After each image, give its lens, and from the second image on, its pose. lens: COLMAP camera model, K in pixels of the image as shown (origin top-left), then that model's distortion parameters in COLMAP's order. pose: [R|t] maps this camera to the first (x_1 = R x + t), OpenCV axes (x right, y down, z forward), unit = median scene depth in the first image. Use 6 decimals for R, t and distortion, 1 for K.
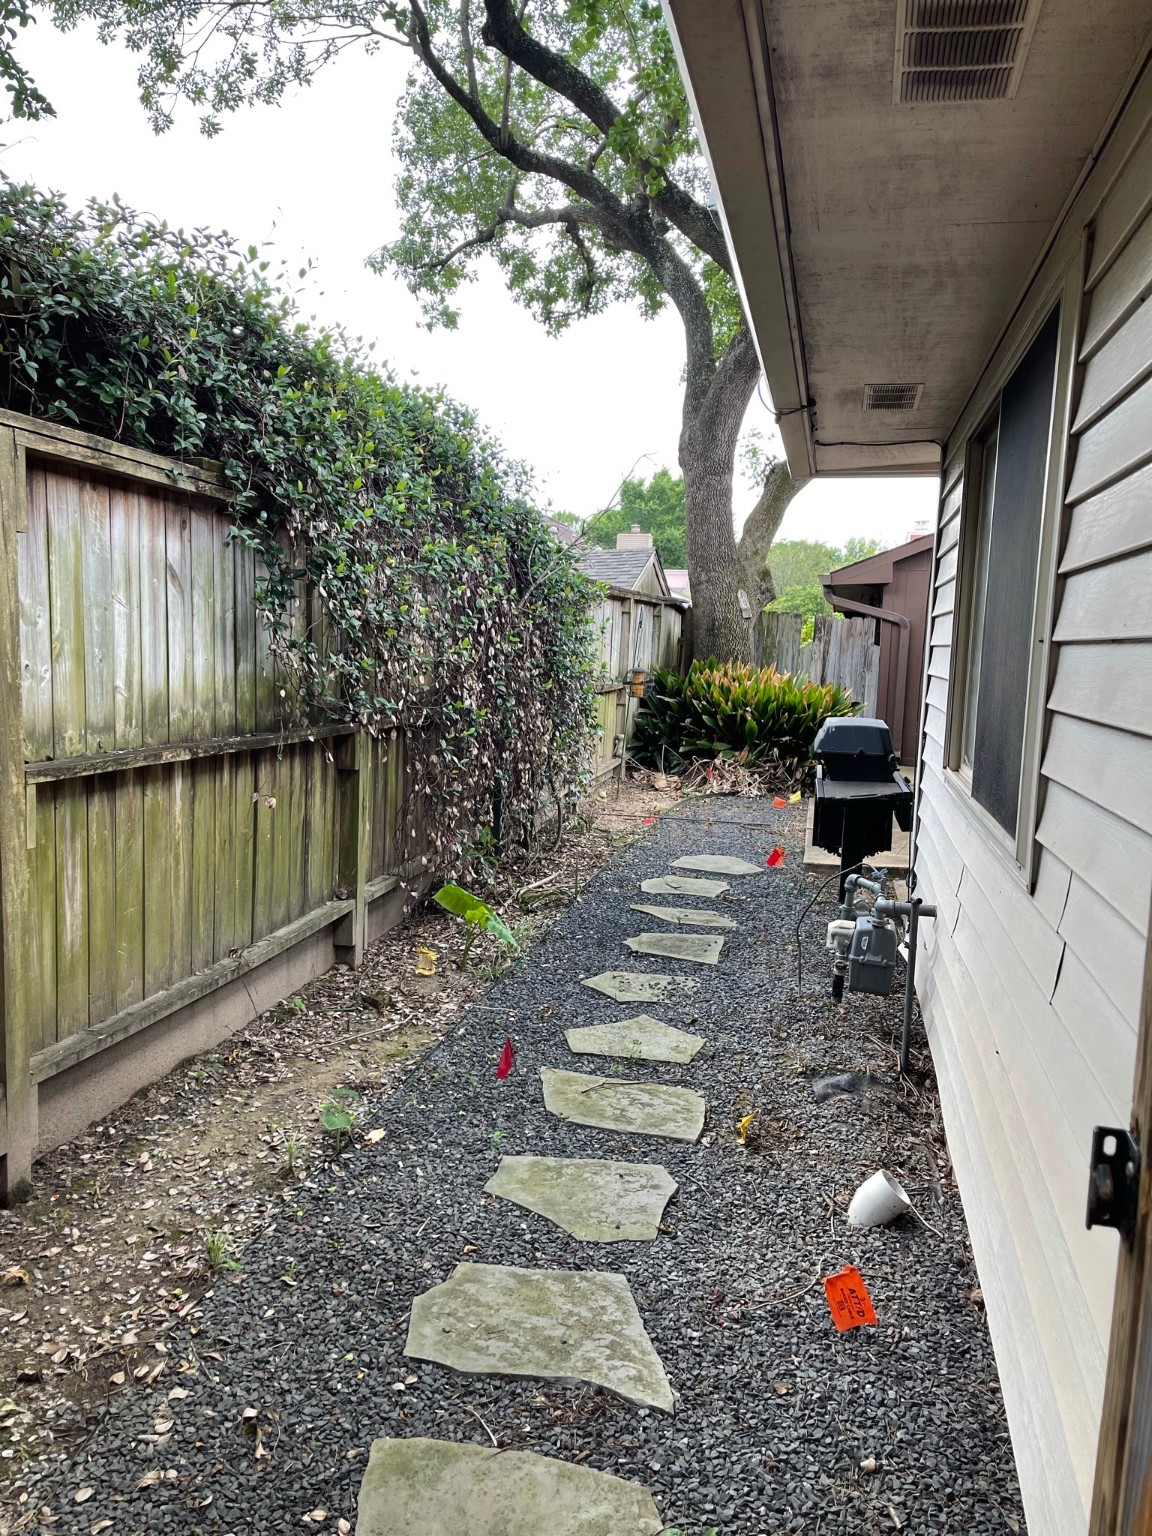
lens RADIAL K [[1162.6, 0, 572.9], [0, 1162.6, 775.8], [0, 0, 1]] dist [0.040665, -0.047556]
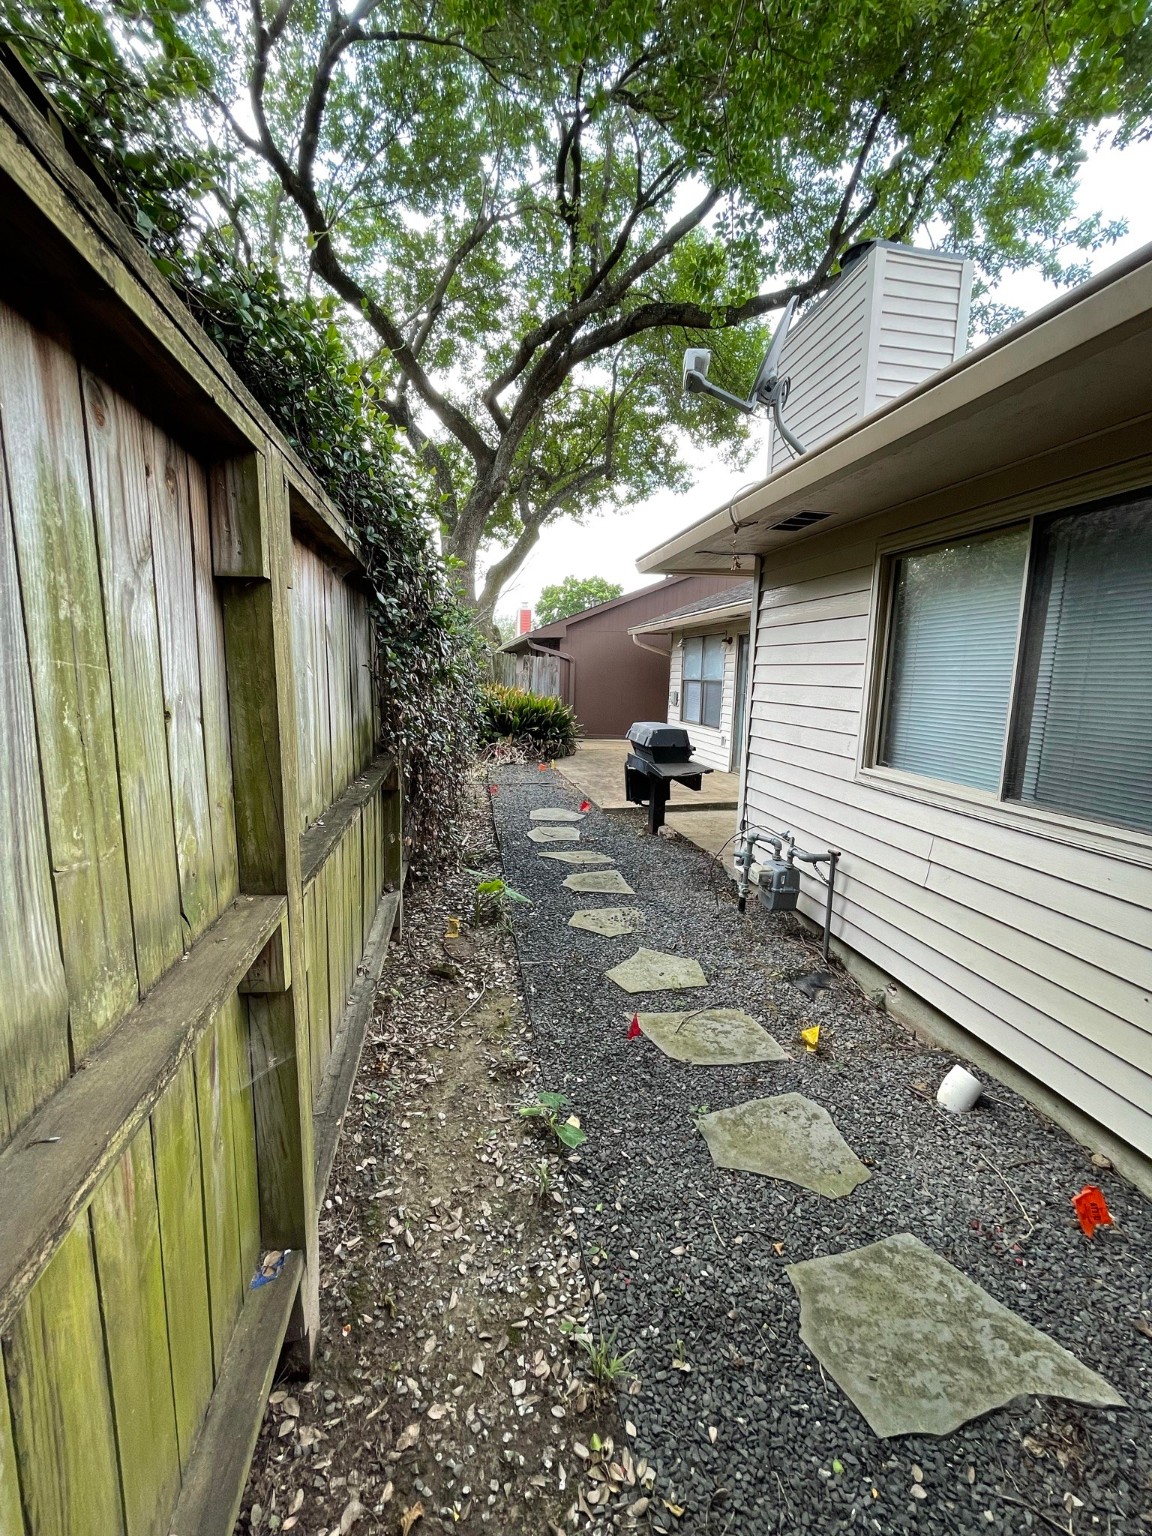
lens RADIAL K [[617.6, 0, 569.5], [0, 617.6, 759.9], [0, 0, 1]] dist [-0.002022, 0.000008]
pose [[0.919398, -0.070127, 0.387027, -0.299750], [0.054610, 0.997206, 0.050961, -0.068745], [-0.389519, -0.025718, 0.920659, 0.343015]]
